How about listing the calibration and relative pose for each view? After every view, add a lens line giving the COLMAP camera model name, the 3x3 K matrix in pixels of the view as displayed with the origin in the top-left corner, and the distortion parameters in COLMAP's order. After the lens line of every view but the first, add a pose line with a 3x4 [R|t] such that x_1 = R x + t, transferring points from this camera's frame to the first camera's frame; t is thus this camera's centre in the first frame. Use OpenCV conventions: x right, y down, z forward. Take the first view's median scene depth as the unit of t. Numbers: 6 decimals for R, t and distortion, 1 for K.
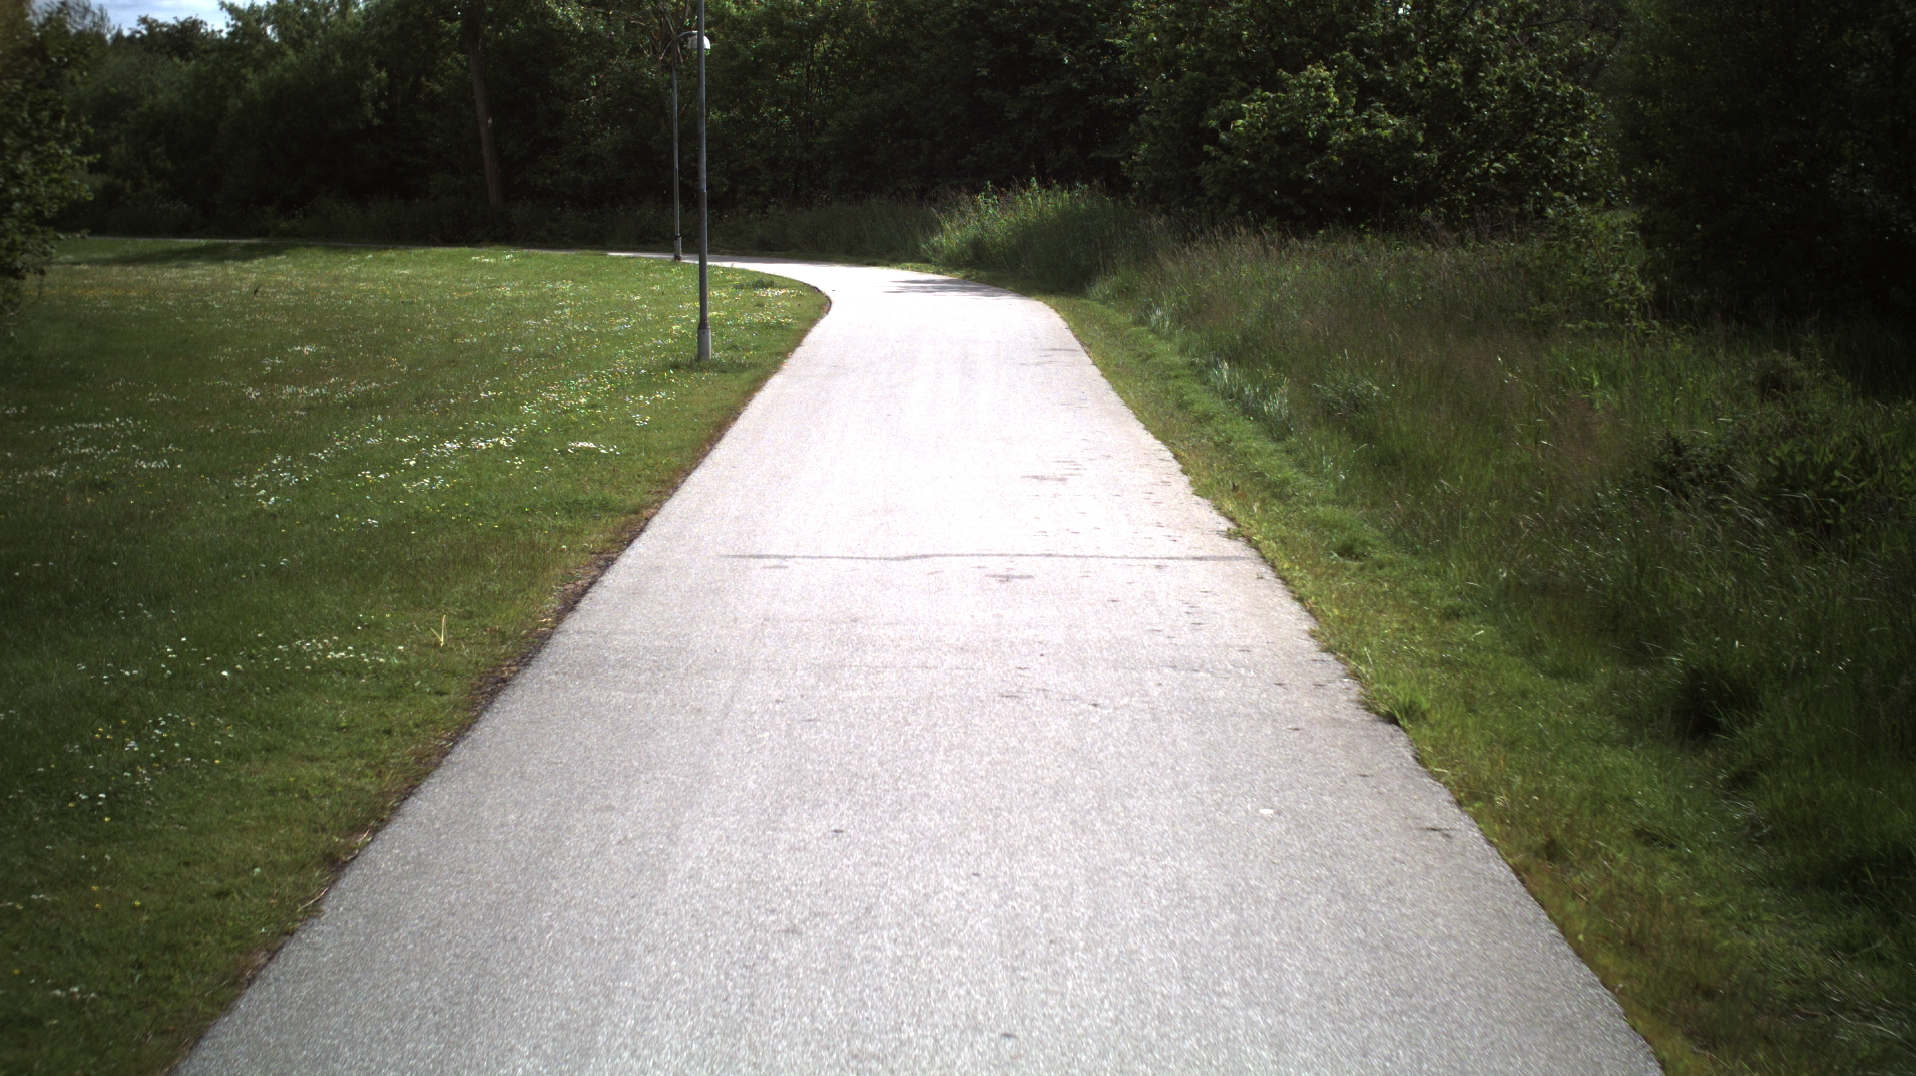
lens RADIAL K [[3281.6, 0, 958.0], [0, 3281.6, 538.0], [0, 0, 1]] dist [-0.303299, 0.430891]
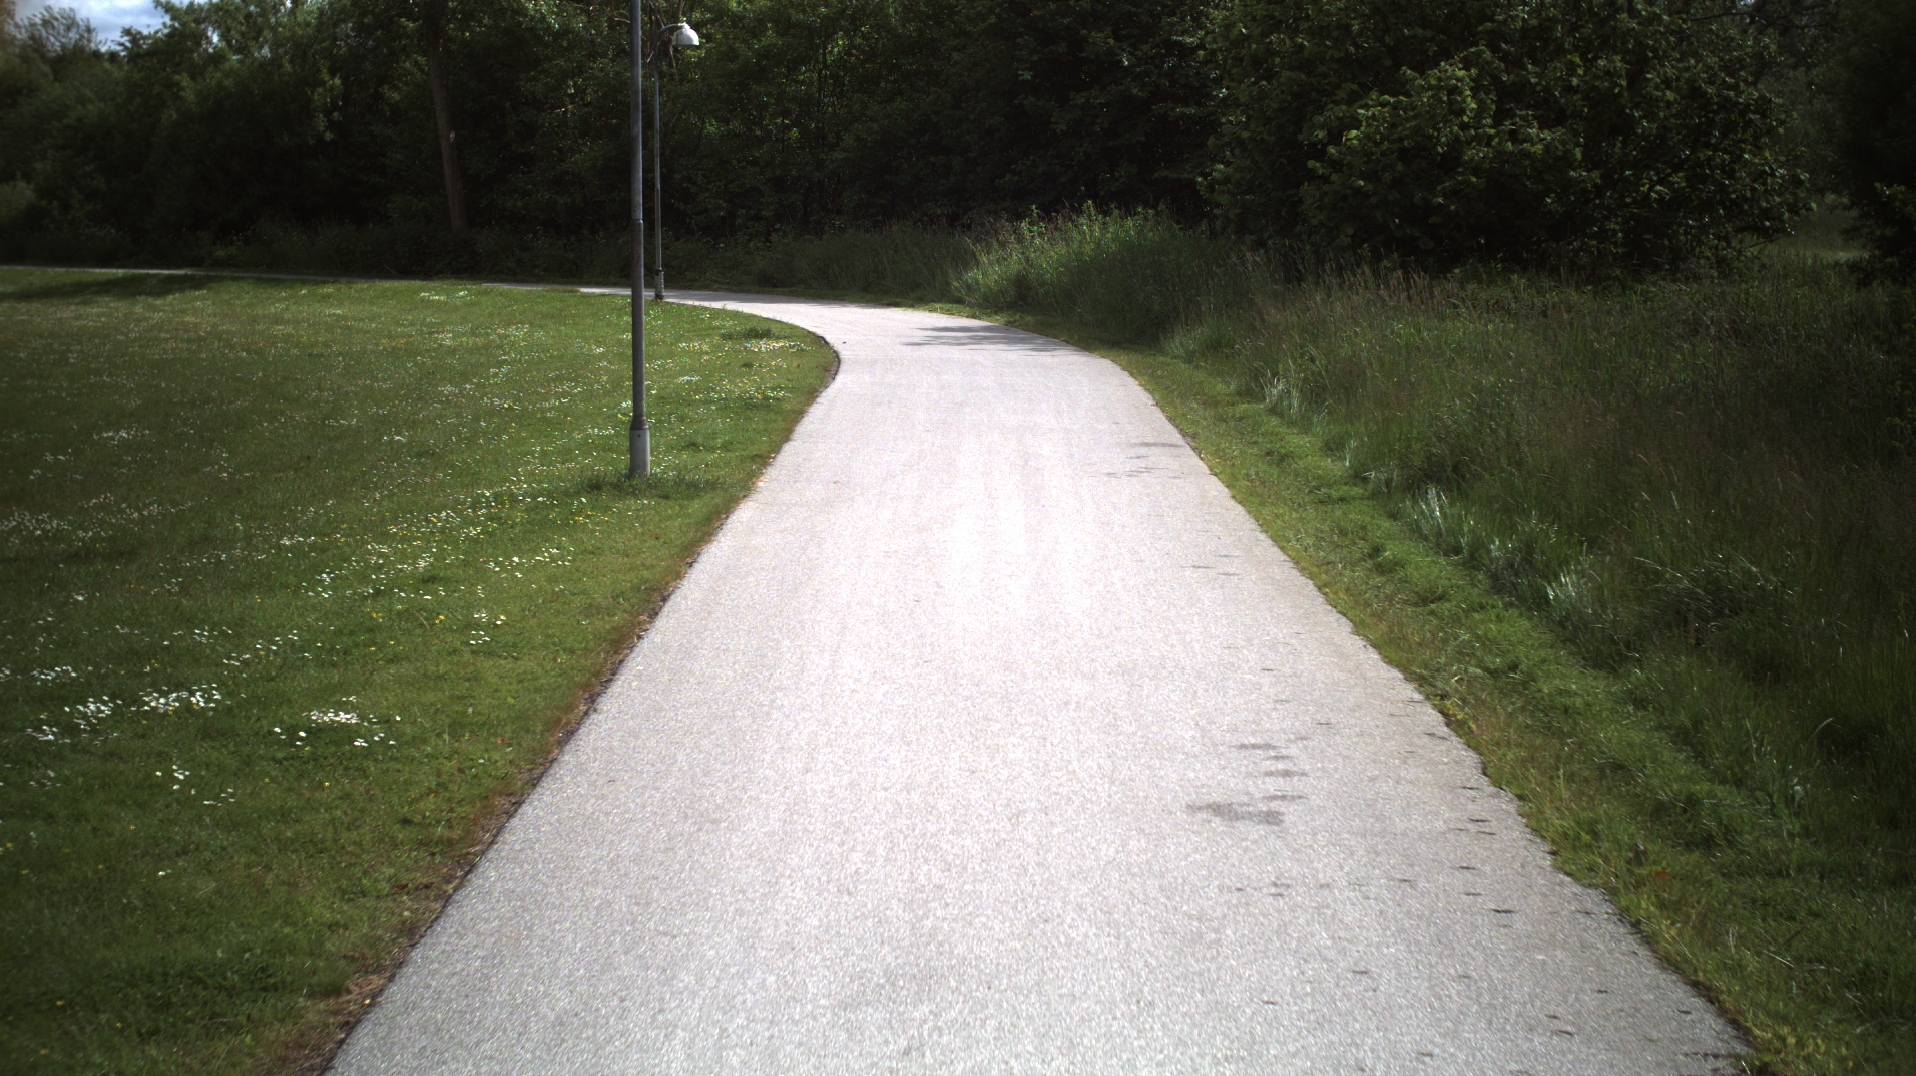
lens RADIAL K [[3281.6, 0, 958.0], [0, 3281.6, 538.0], [0, 0, 1]] dist [-0.303299, 0.430891]
pose [[0.999973, 0.002951, -0.006782, -0.004644], [-0.002997, 0.999972, -0.006802, -0.021495], [0.006761, 0.006822, 0.999954, 0.192721]]
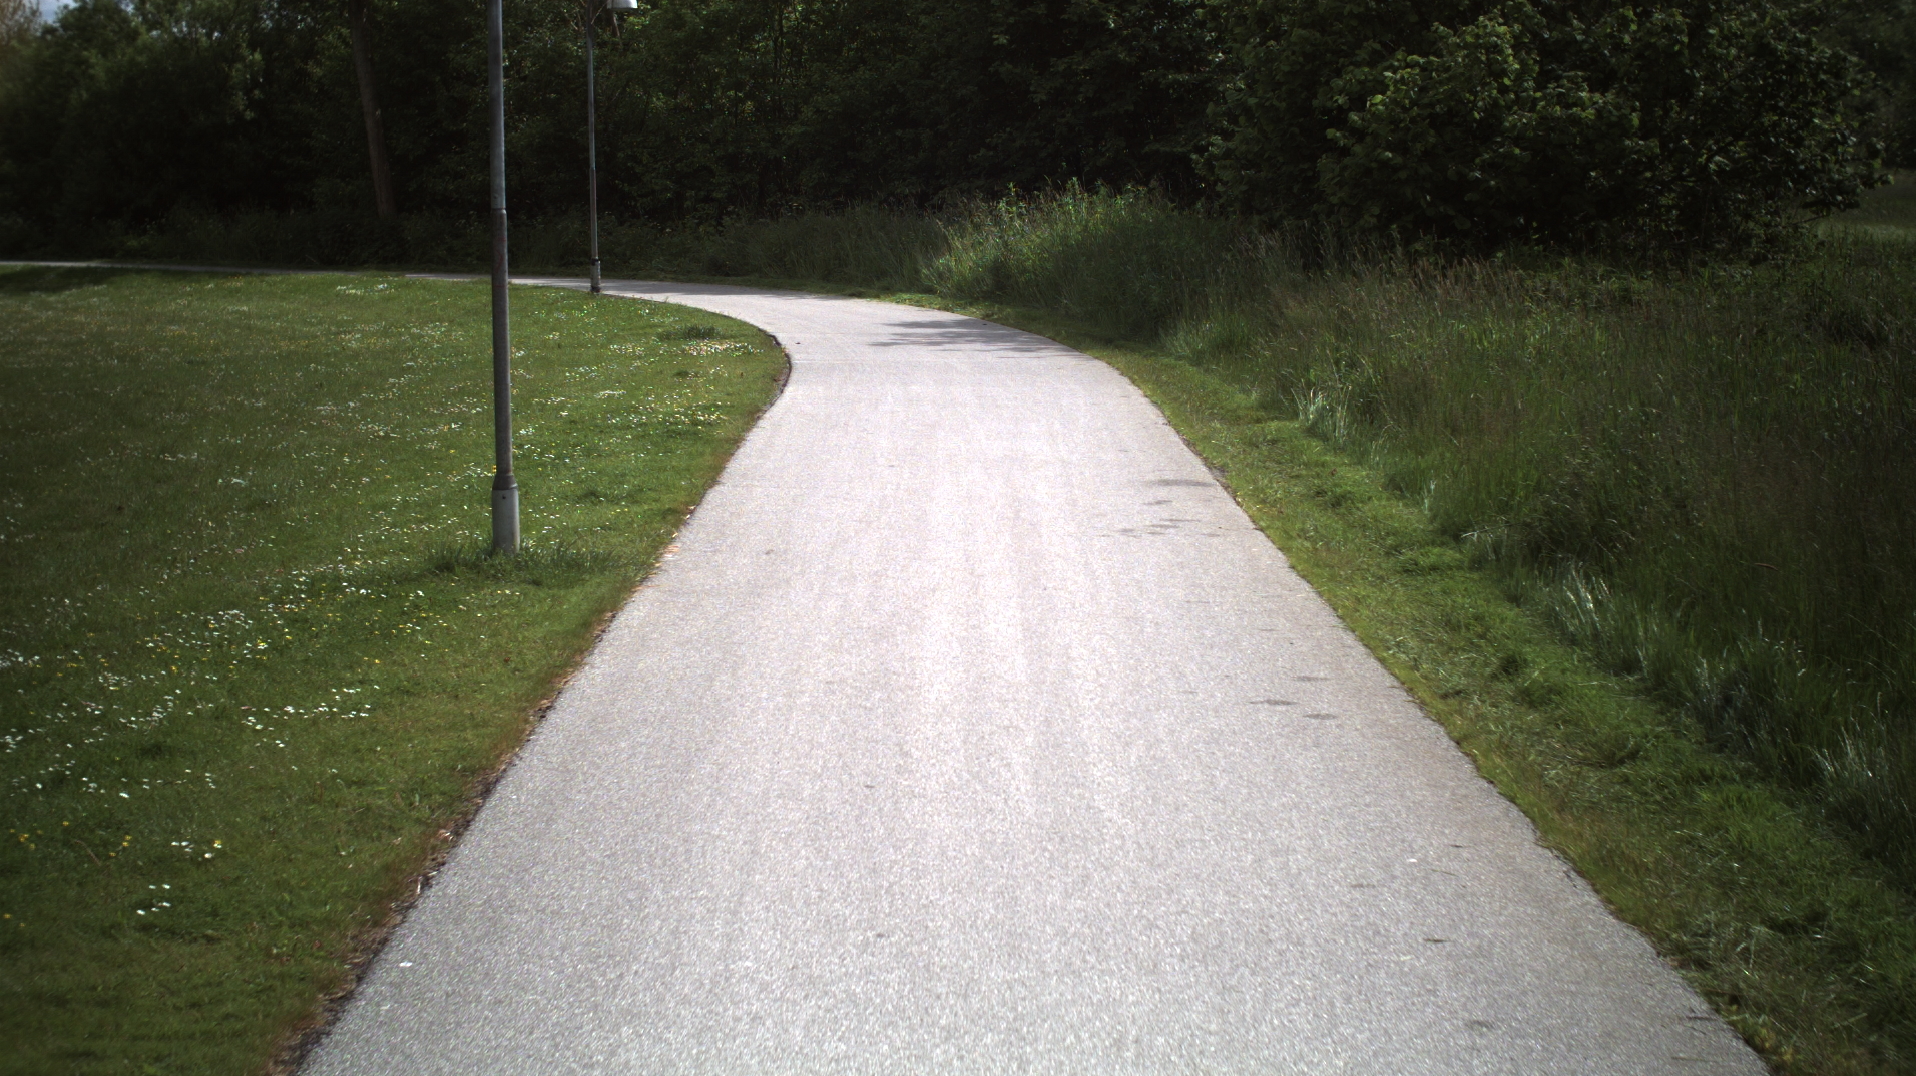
lens RADIAL K [[3281.6, 0, 958.0], [0, 3281.6, 538.0], [0, 0, 1]] dist [-0.303299, 0.430891]
pose [[0.999979, -0.006269, 0.001405, -0.005208], [0.006269, 0.999980, 0.000055, -0.032252], [-0.001405, -0.000046, 0.999999, 0.289215]]
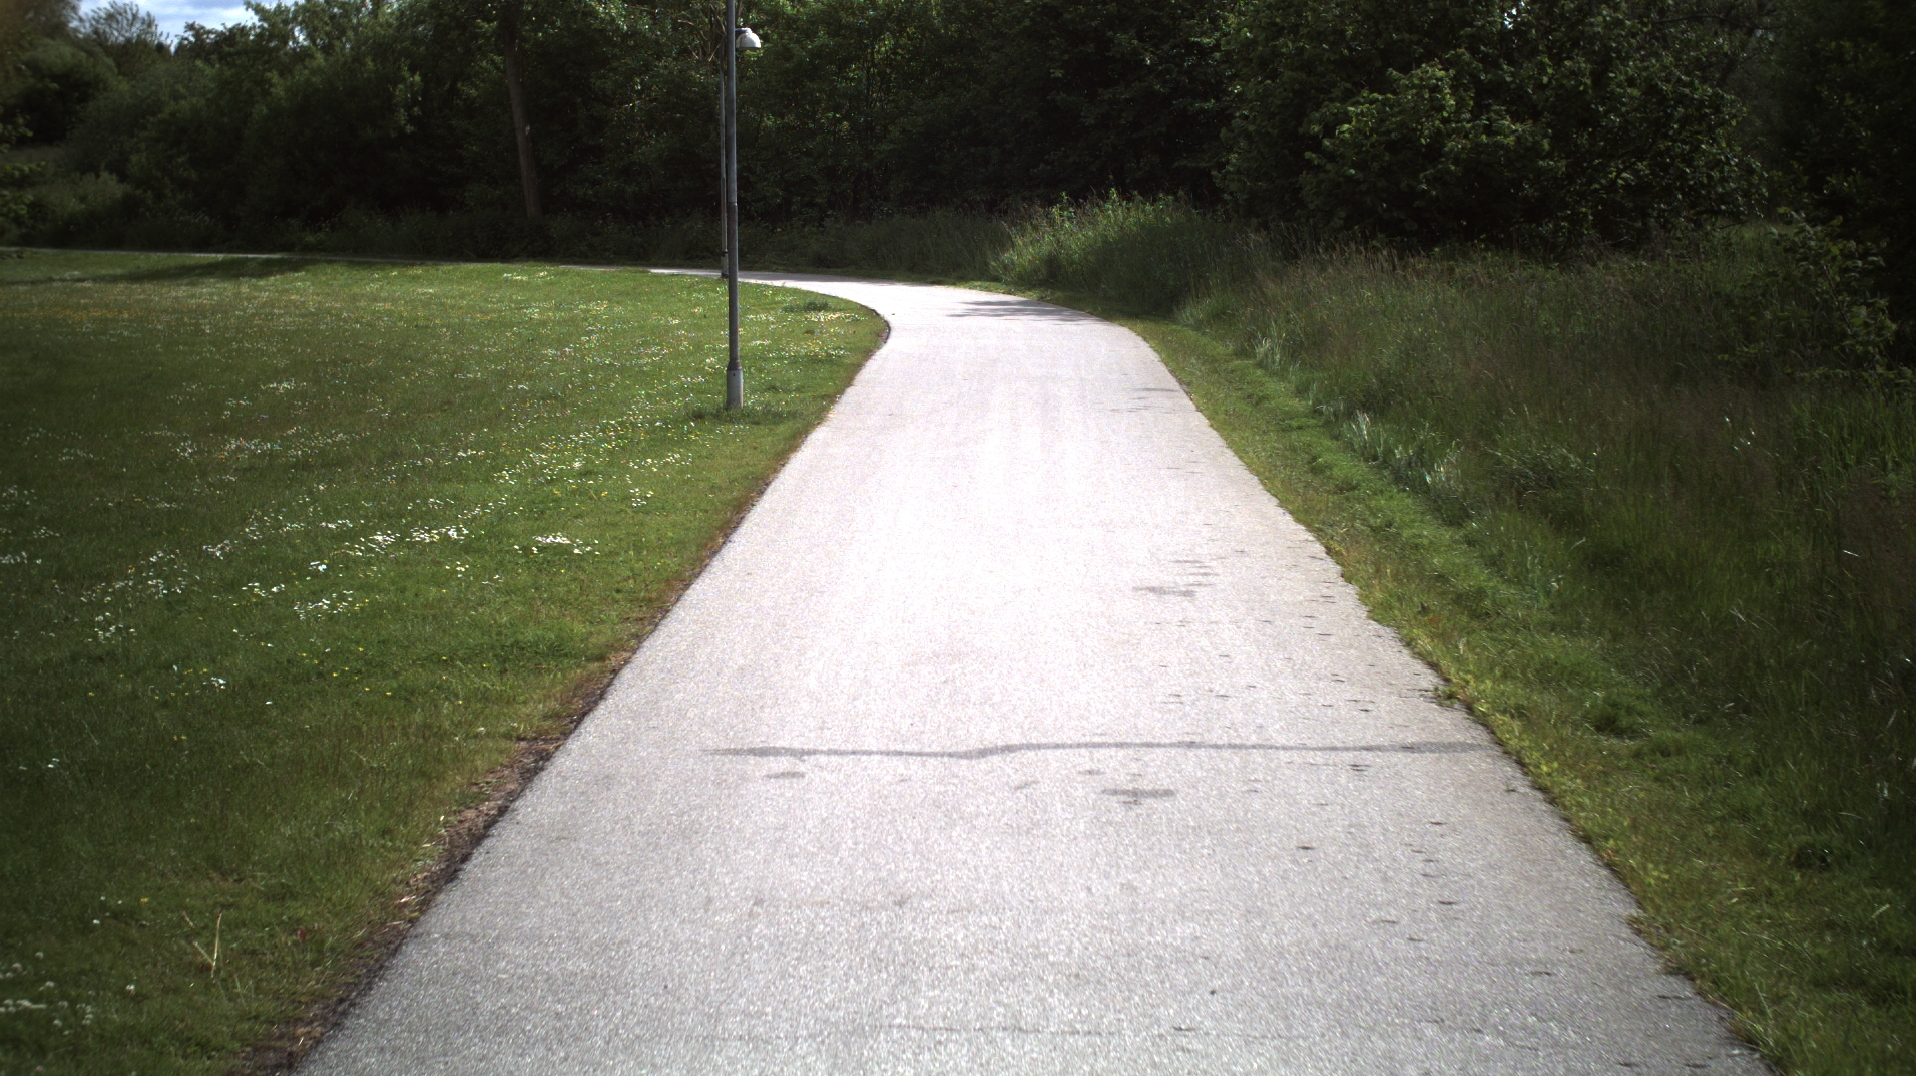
lens RADIAL K [[3281.6, 0, 958.0], [0, 3281.6, 538.0], [0, 0, 1]] dist [-0.303299, 0.430891]
pose [[0.999798, 0.001595, -0.020056, -0.002128], [-0.001661, 0.999993, -0.003245, -0.010671], [0.020051, 0.003278, 0.999794, 0.096610]]
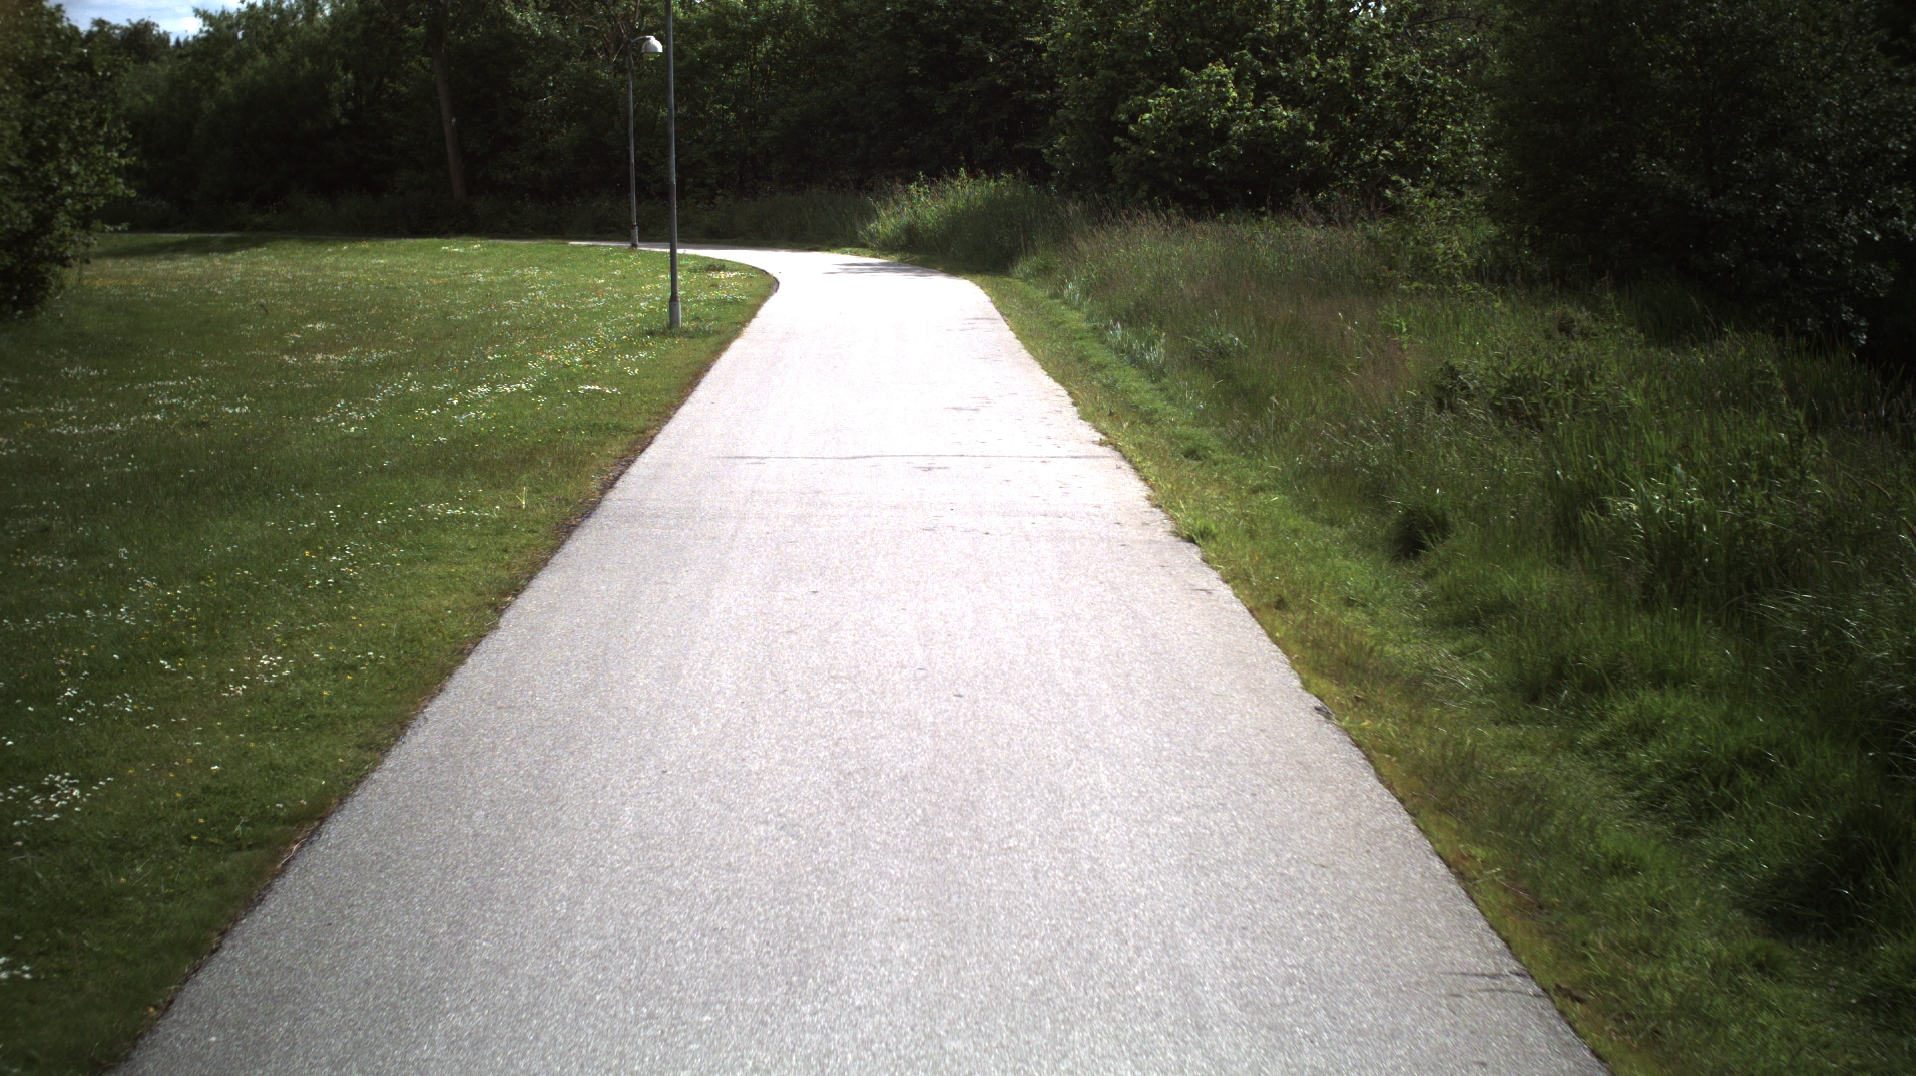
lens RADIAL K [[3281.6, 0, 958.0], [0, 3281.6, 538.0], [0, 0, 1]] dist [-0.303299, 0.430891]
pose [[0.999767, -0.011144, 0.018481, 0.000480], [0.011088, 0.999934, 0.003128, 0.010362], [-0.018515, -0.002922, 0.999824, -0.096440]]
